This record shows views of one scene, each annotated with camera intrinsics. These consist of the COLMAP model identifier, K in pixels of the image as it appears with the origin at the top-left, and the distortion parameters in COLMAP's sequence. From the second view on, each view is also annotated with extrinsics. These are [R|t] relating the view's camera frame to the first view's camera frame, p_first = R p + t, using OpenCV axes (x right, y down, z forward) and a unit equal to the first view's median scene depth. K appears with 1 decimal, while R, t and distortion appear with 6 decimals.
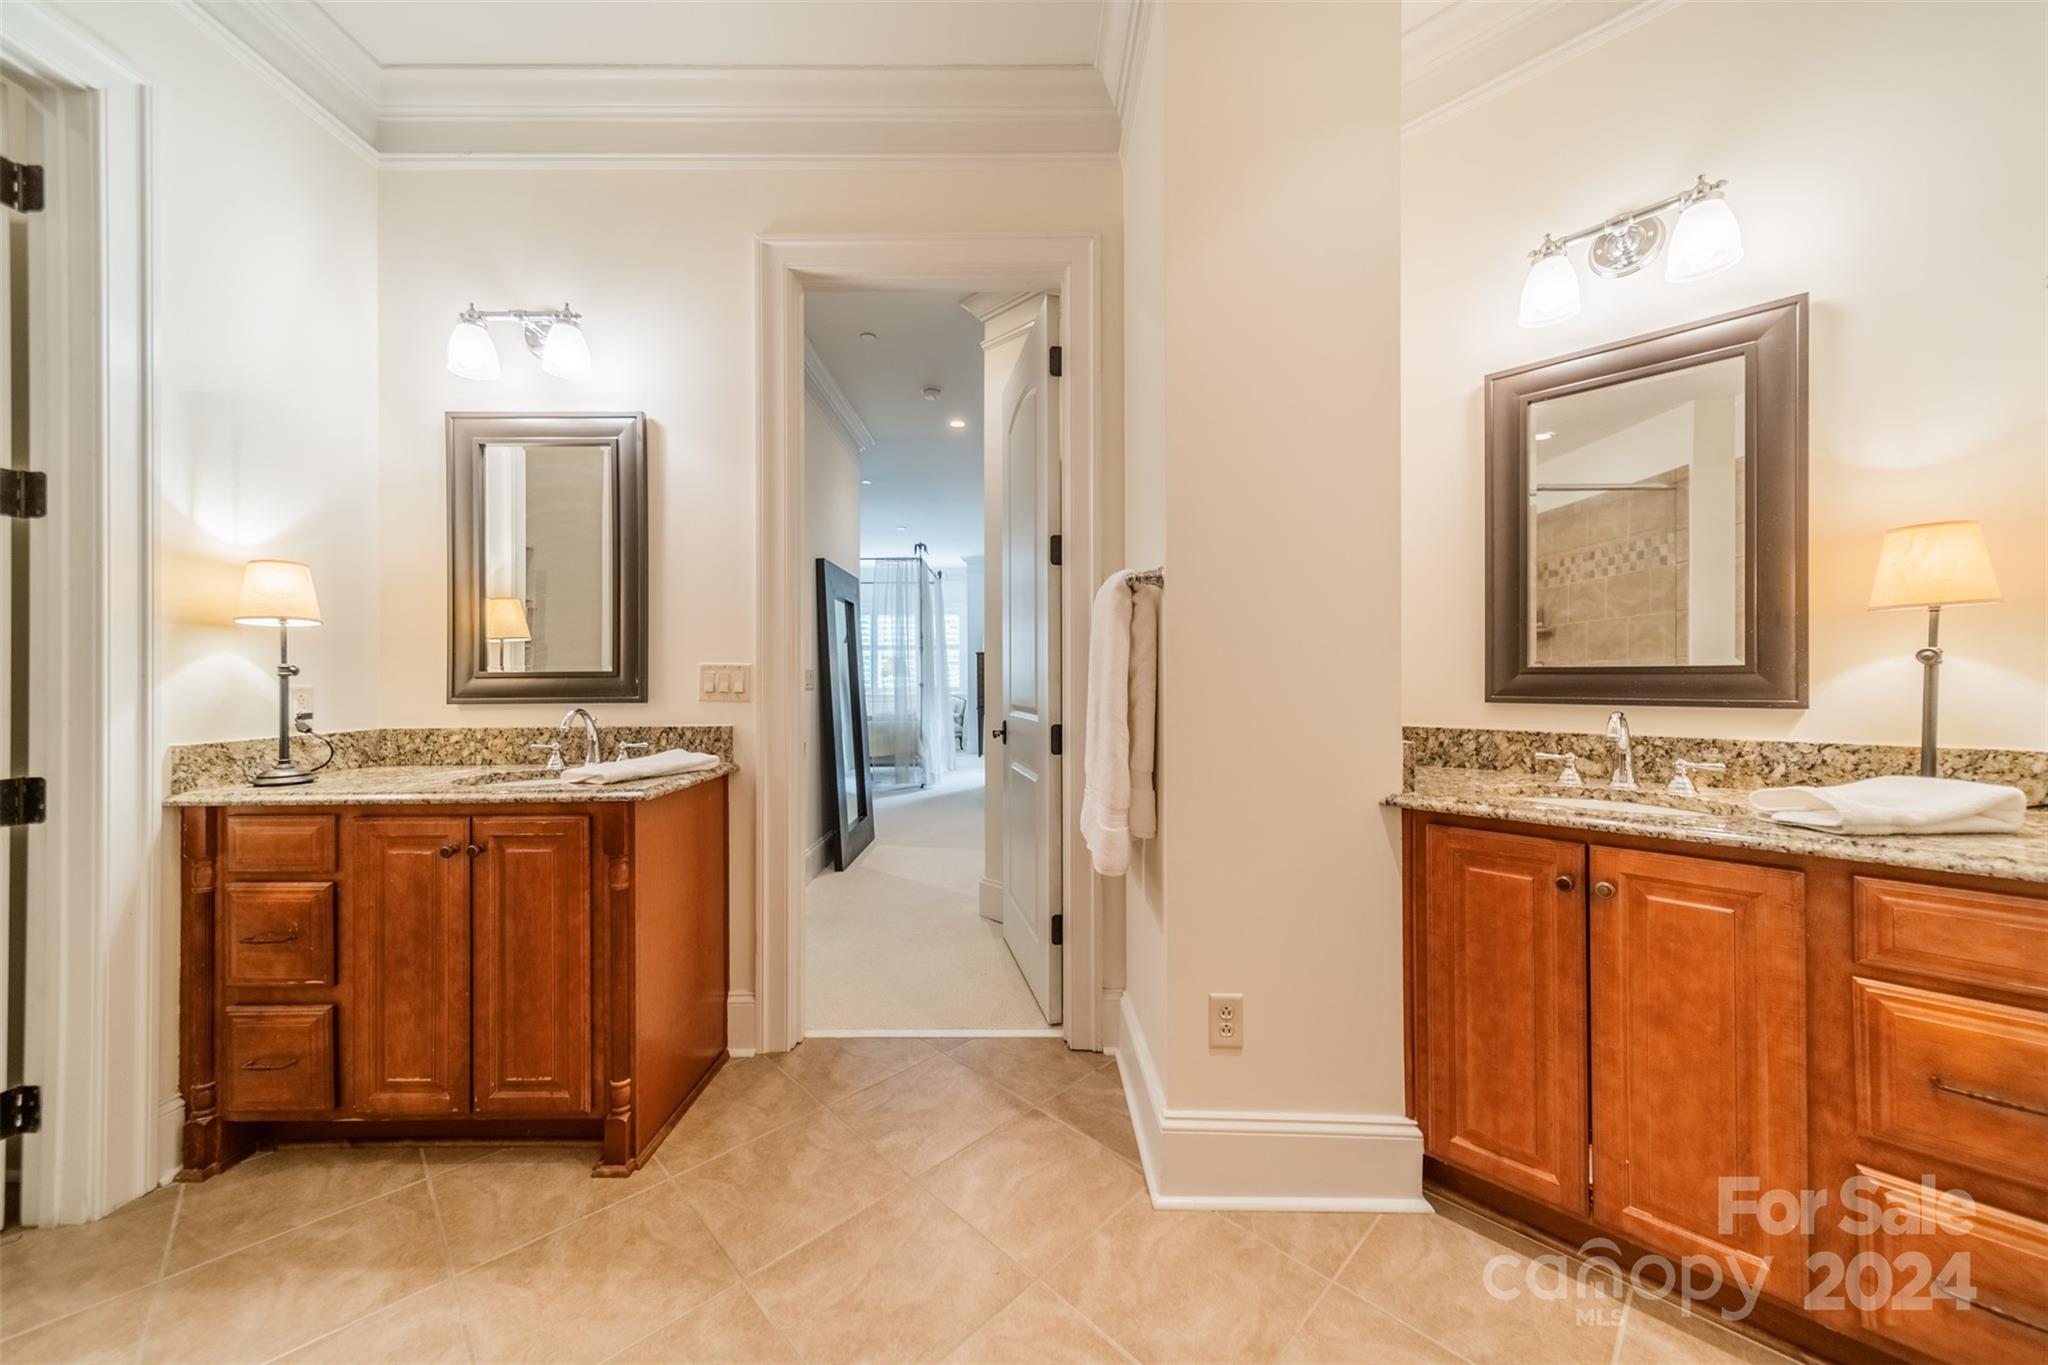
lens RADIAL K [[735.3, 0, 1027.6], [0, 735.3, 675.6], [0, 0, 1]] dist [0.001209, 0.000074]
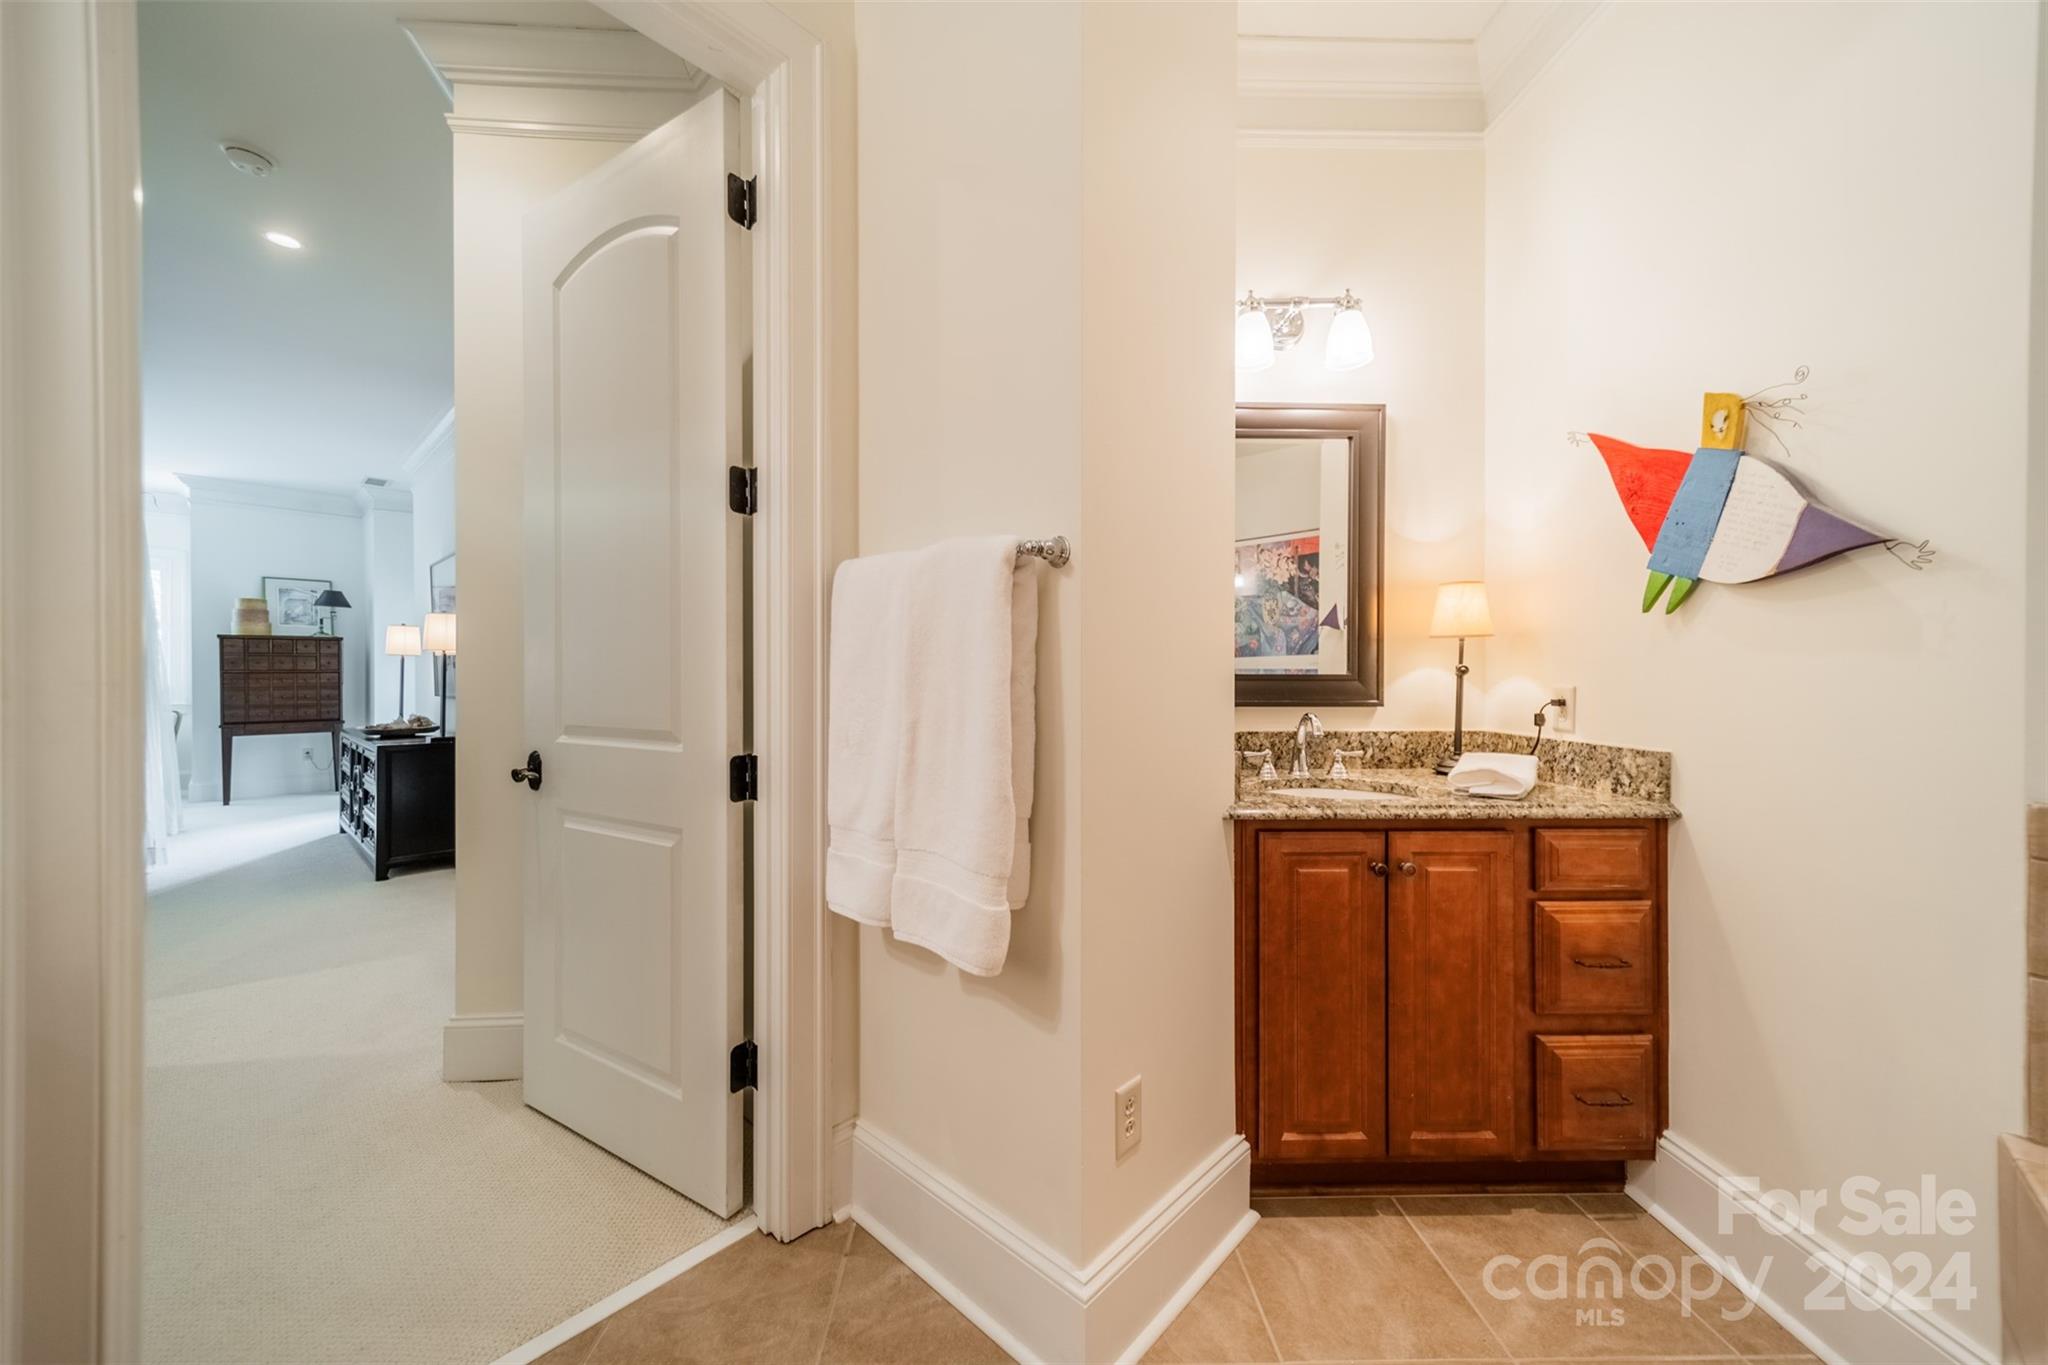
lens RADIAL K [[729.4, 0, 1023.5], [0, 729.4, 678.9], [0, 0, 1]] dist [0.006843, 0.000149]
pose [[0.678944, 0.000195, 0.734190, -0.352544], [-0.005711, 0.999971, 0.005016, -0.008865], [-0.734167, -0.007599, 0.678926, 0.492456]]
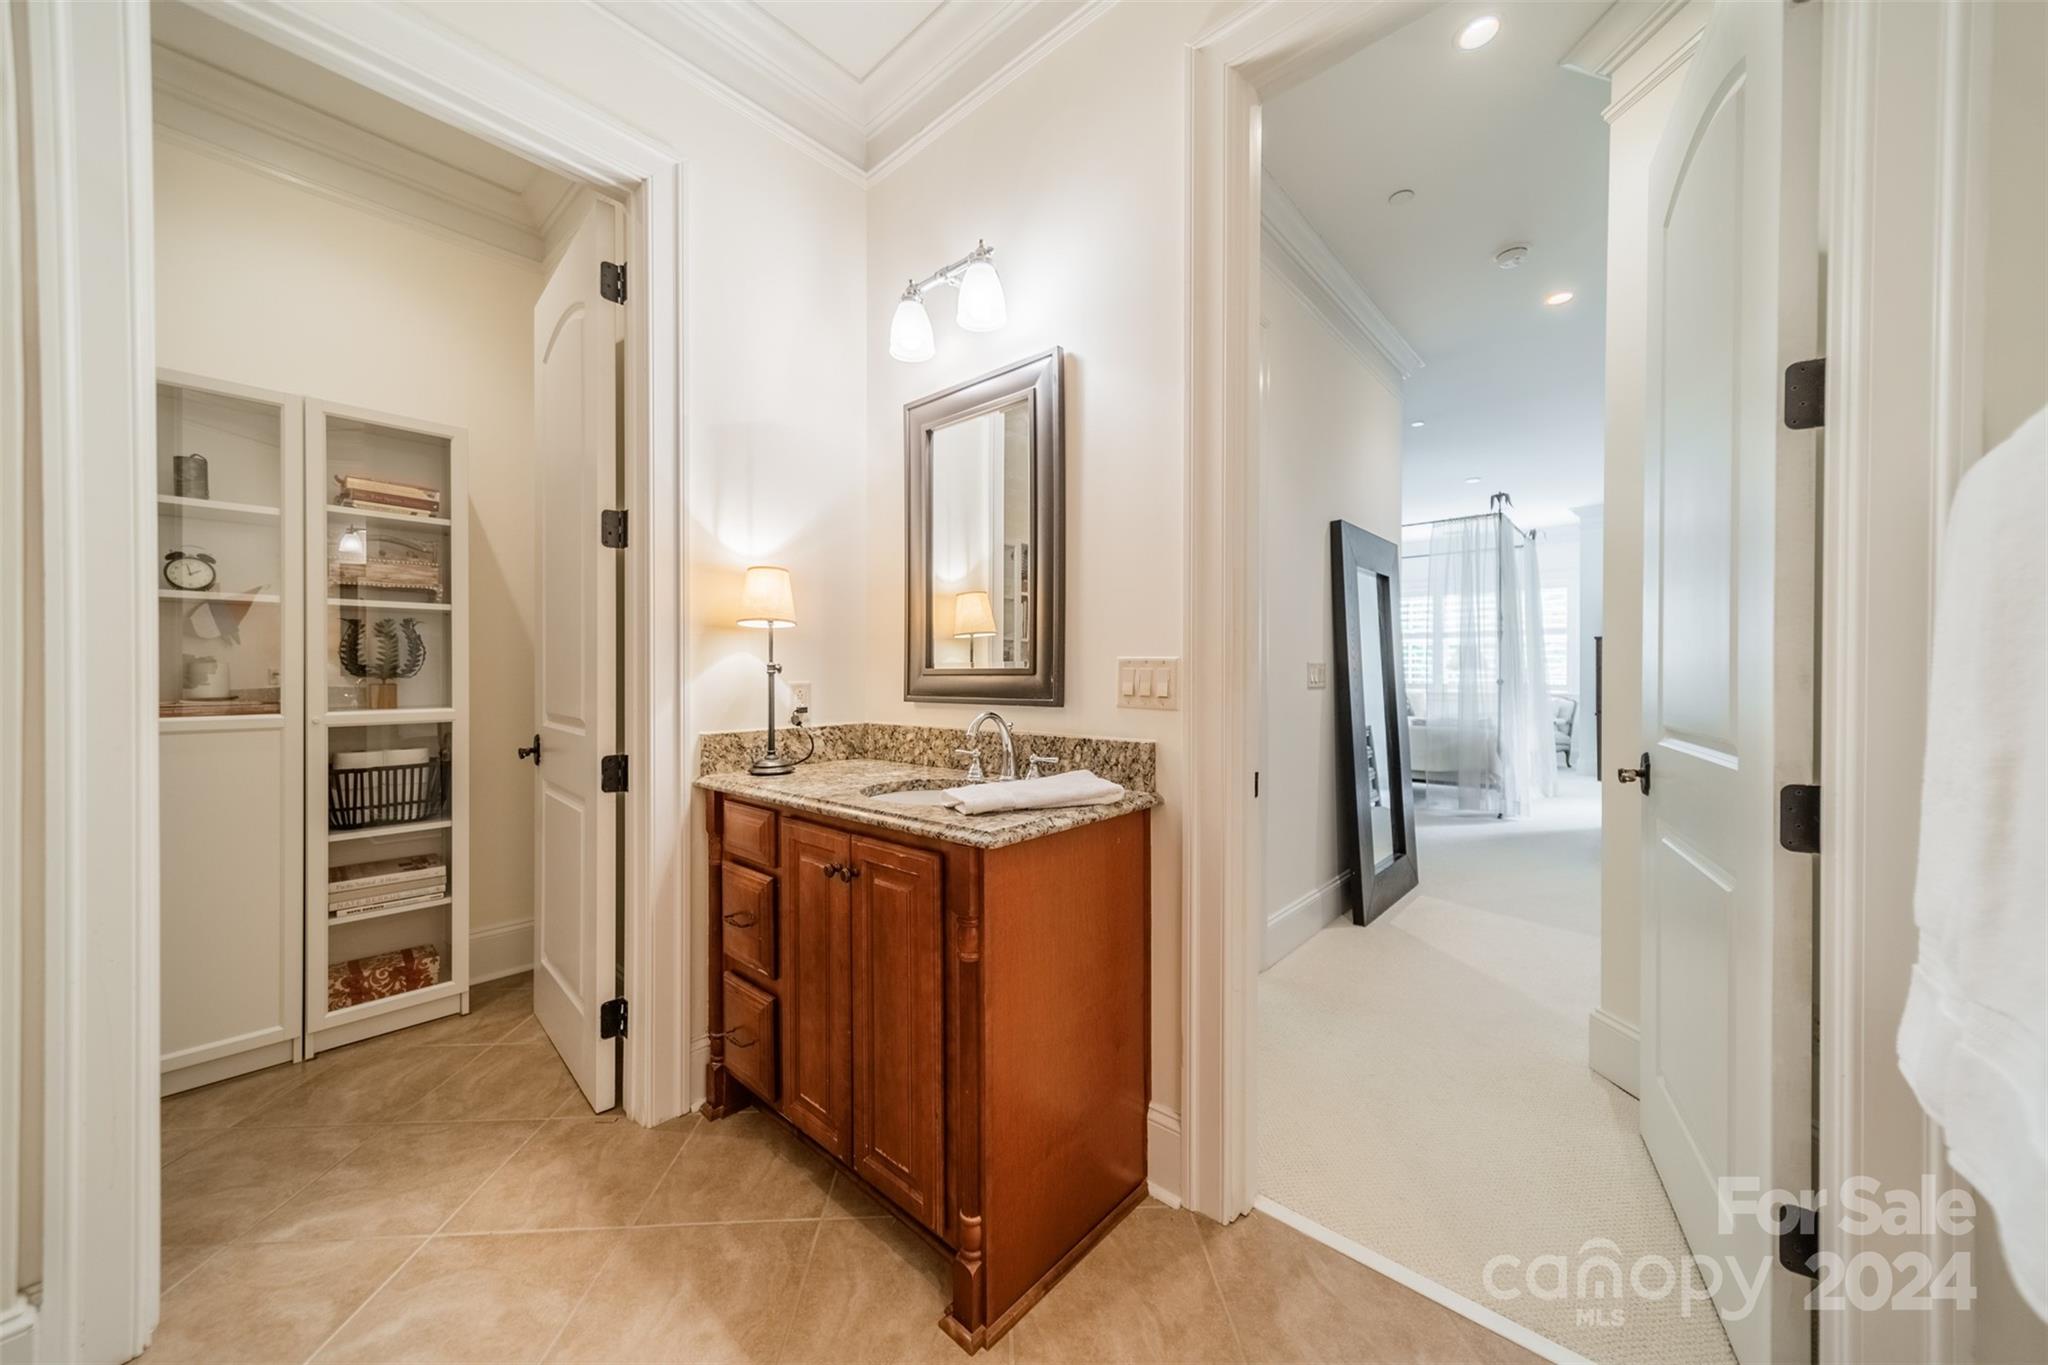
lens RADIAL K [[729.4, 0, 1023.5], [0, 729.4, 678.9], [0, 0, 1]] dist [0.006843, 0.000149]
pose [[0.742185, 0.008778, -0.670138, -0.015768], [0.001300, 0.999893, 0.014537, -0.006886], [0.670194, -0.011661, 0.742094, 0.466011]]
